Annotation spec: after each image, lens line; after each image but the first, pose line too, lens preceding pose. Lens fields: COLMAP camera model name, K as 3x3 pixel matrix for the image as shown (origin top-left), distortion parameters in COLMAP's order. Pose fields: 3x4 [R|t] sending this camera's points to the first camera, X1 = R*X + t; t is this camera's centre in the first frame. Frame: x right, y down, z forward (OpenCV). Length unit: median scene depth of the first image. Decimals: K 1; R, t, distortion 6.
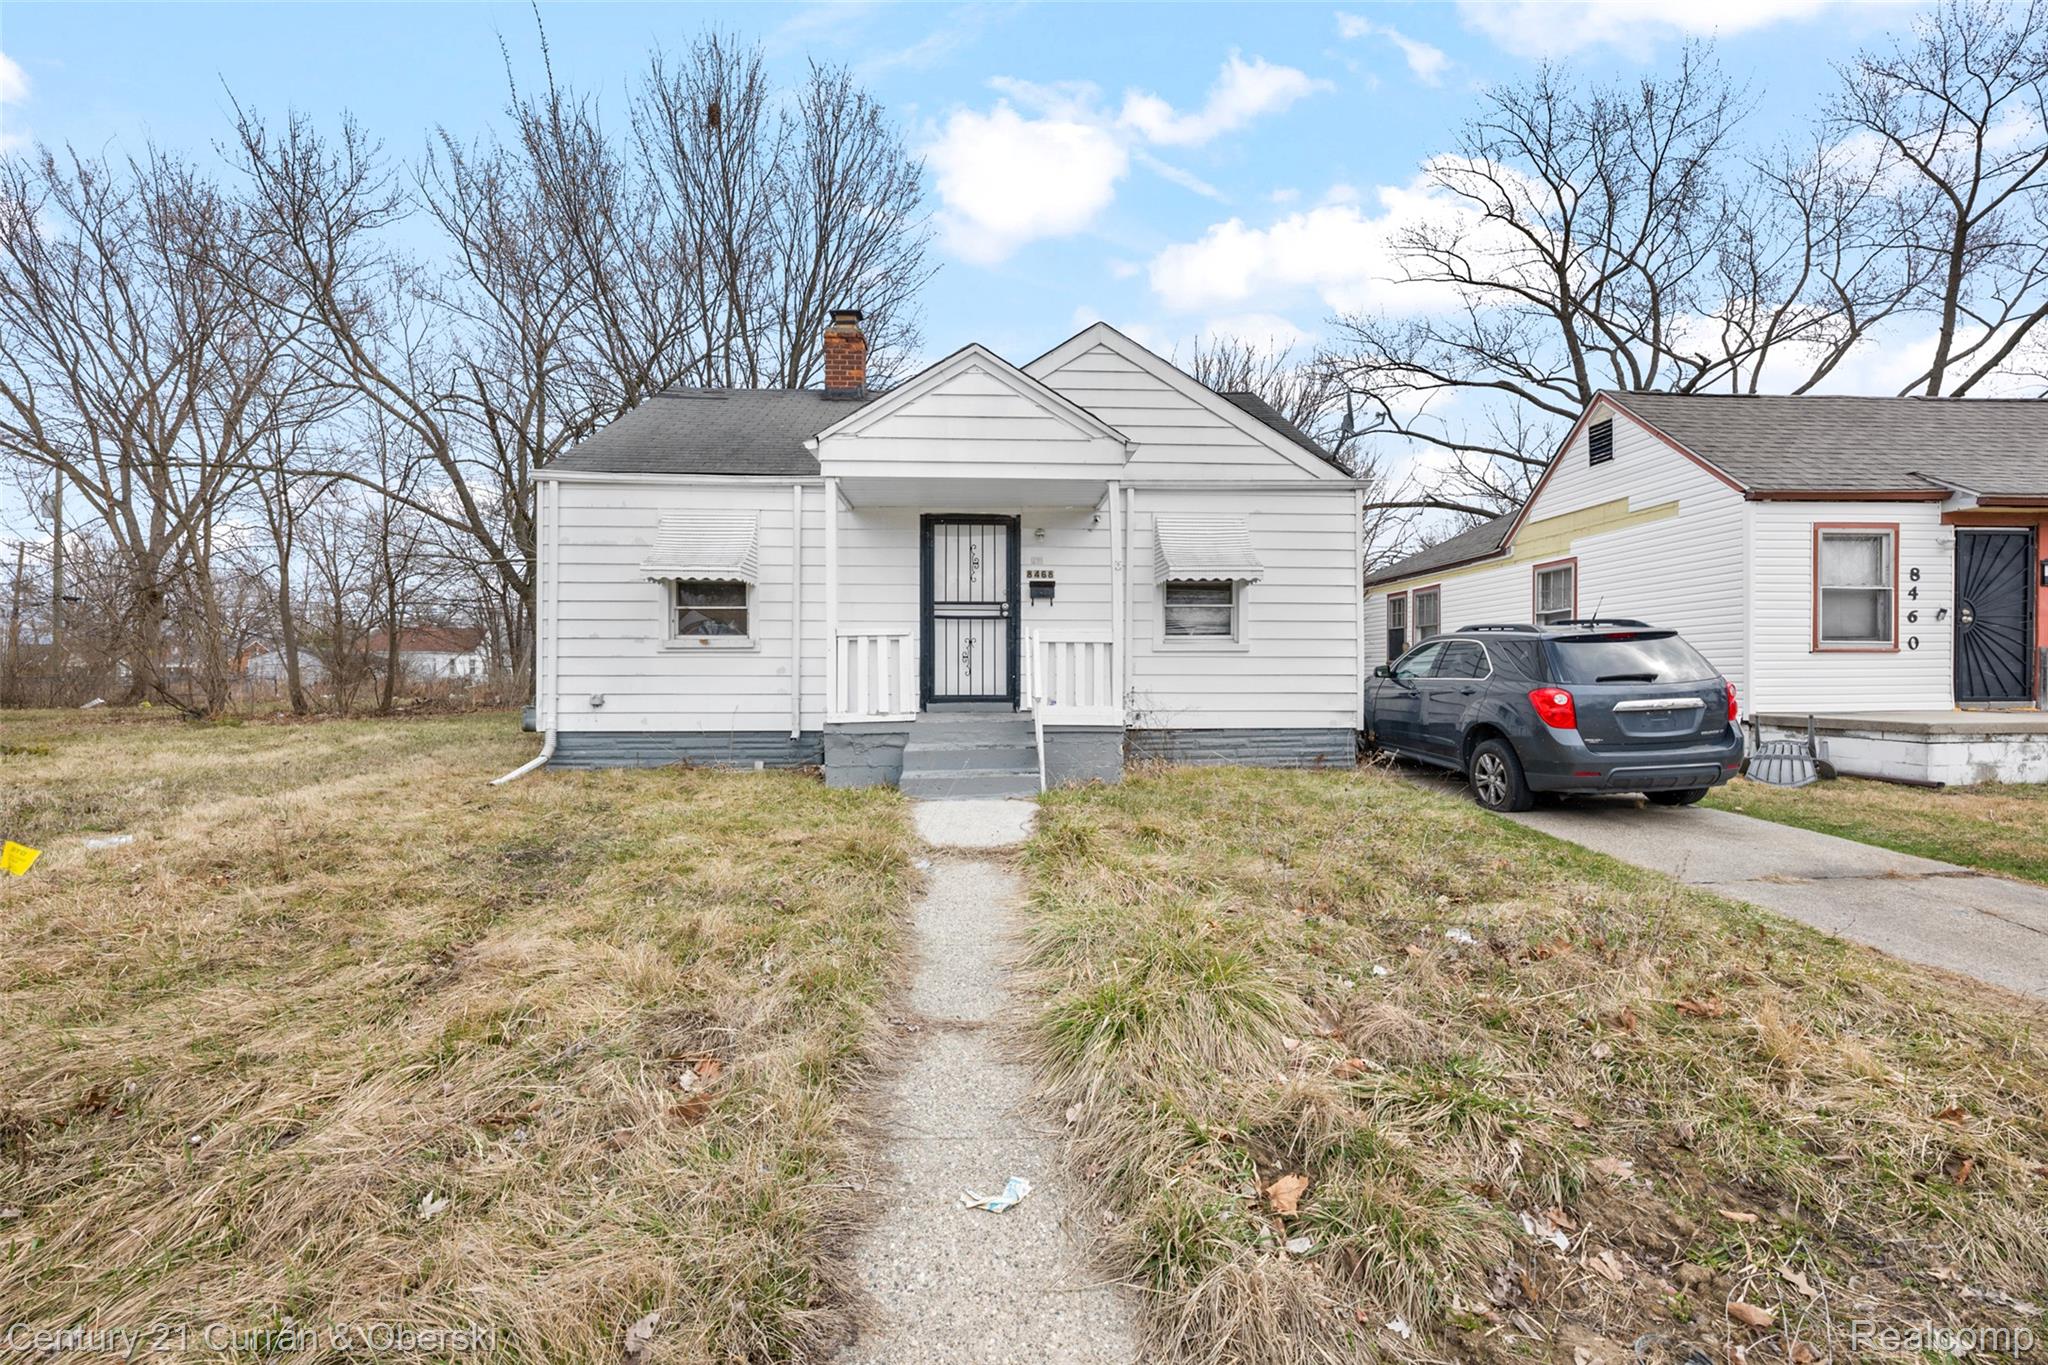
lens RADIAL K [[836.6, 0, 1023.2], [0, 836.6, 681.0], [0, 0, 1]] dist [-0.003507, 0.000492]
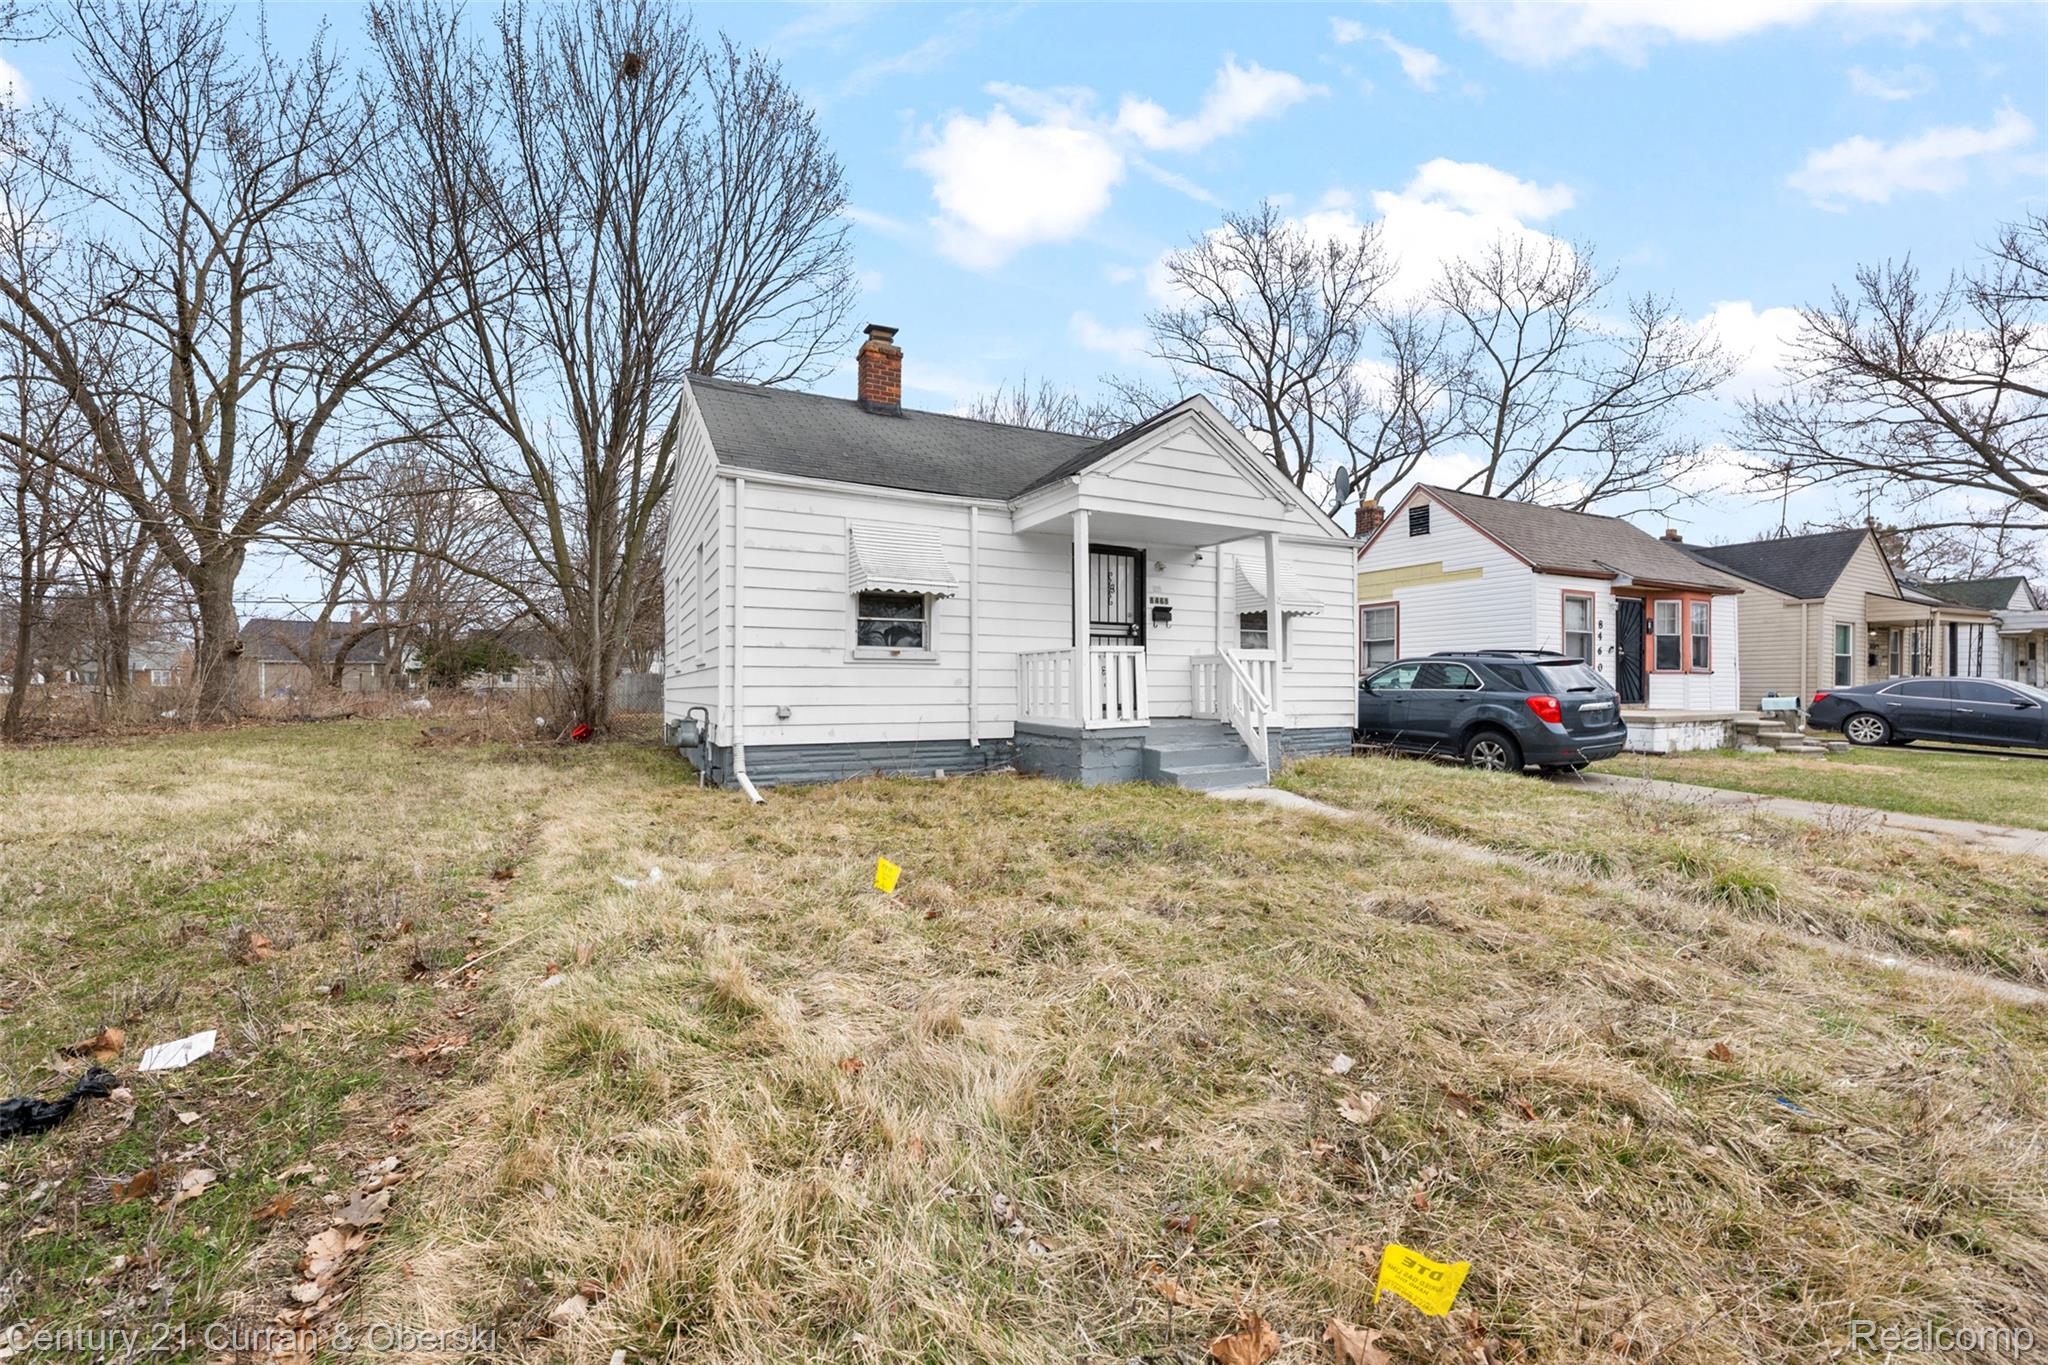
lens RADIAL K [[836.6, 0, 1015.3], [0, 836.6, 681.2], [0, 0, 1]] dist [-0.003507, 0.000492]
pose [[0.906442, 0.003898, 0.422312, -0.659378], [0.000037, 0.999957, -0.009308, -0.003511], [-0.422330, 0.008453, 0.906403, 0.020036]]
